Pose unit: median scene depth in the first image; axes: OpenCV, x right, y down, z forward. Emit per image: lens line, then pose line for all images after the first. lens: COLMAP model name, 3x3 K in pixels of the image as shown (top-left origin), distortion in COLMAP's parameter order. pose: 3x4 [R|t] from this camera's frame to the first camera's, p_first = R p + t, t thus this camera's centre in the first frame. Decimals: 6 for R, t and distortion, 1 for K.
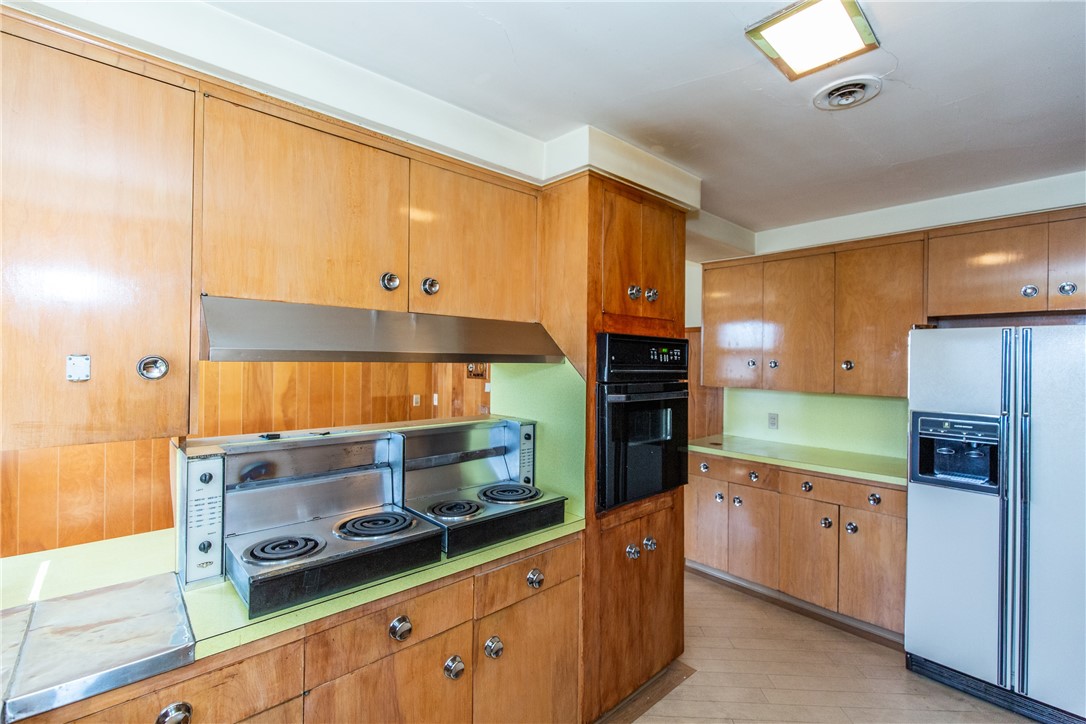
lens RADIAL K [[485.7, 0, 541.4], [0, 485.7, 362.0], [0, 0, 1]] dist [0.004969, -0.000549]
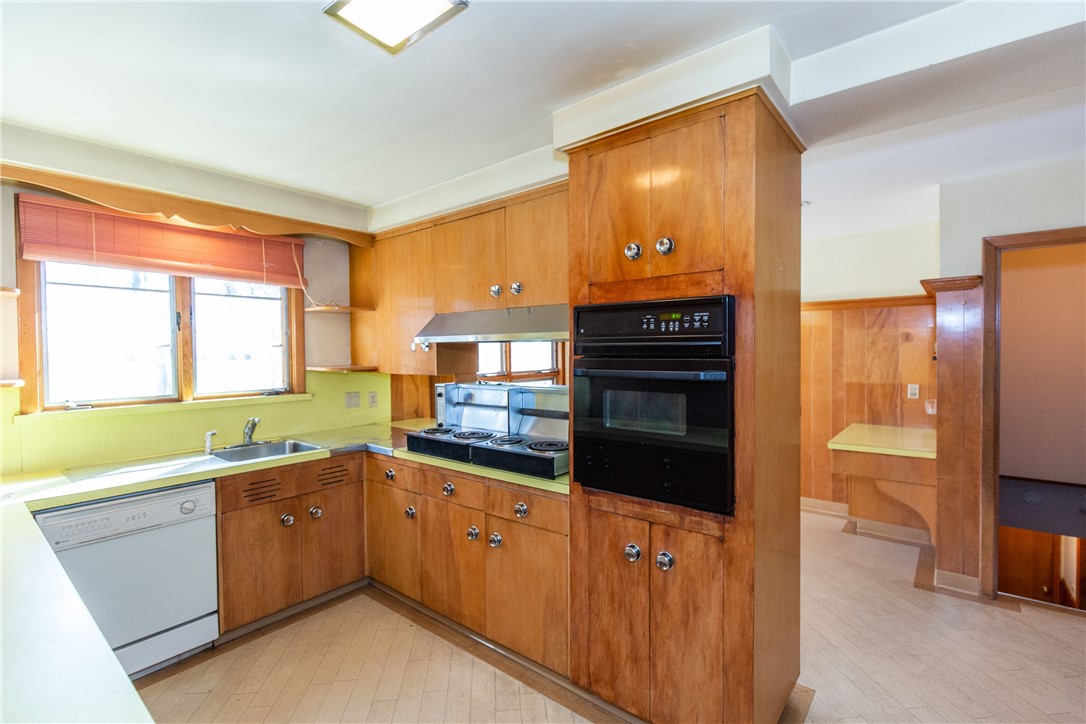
lens RADIAL K [[485.7, 0, 541.4], [0, 485.7, 361.9], [0, 0, 1]] dist [0.004969, -0.000549]
pose [[0.143187, 0.012879, -0.989612, 1.006561], [0.009479, 0.999852, 0.014384, 0.035783], [0.989650, -0.011440, 0.143043, 0.713677]]
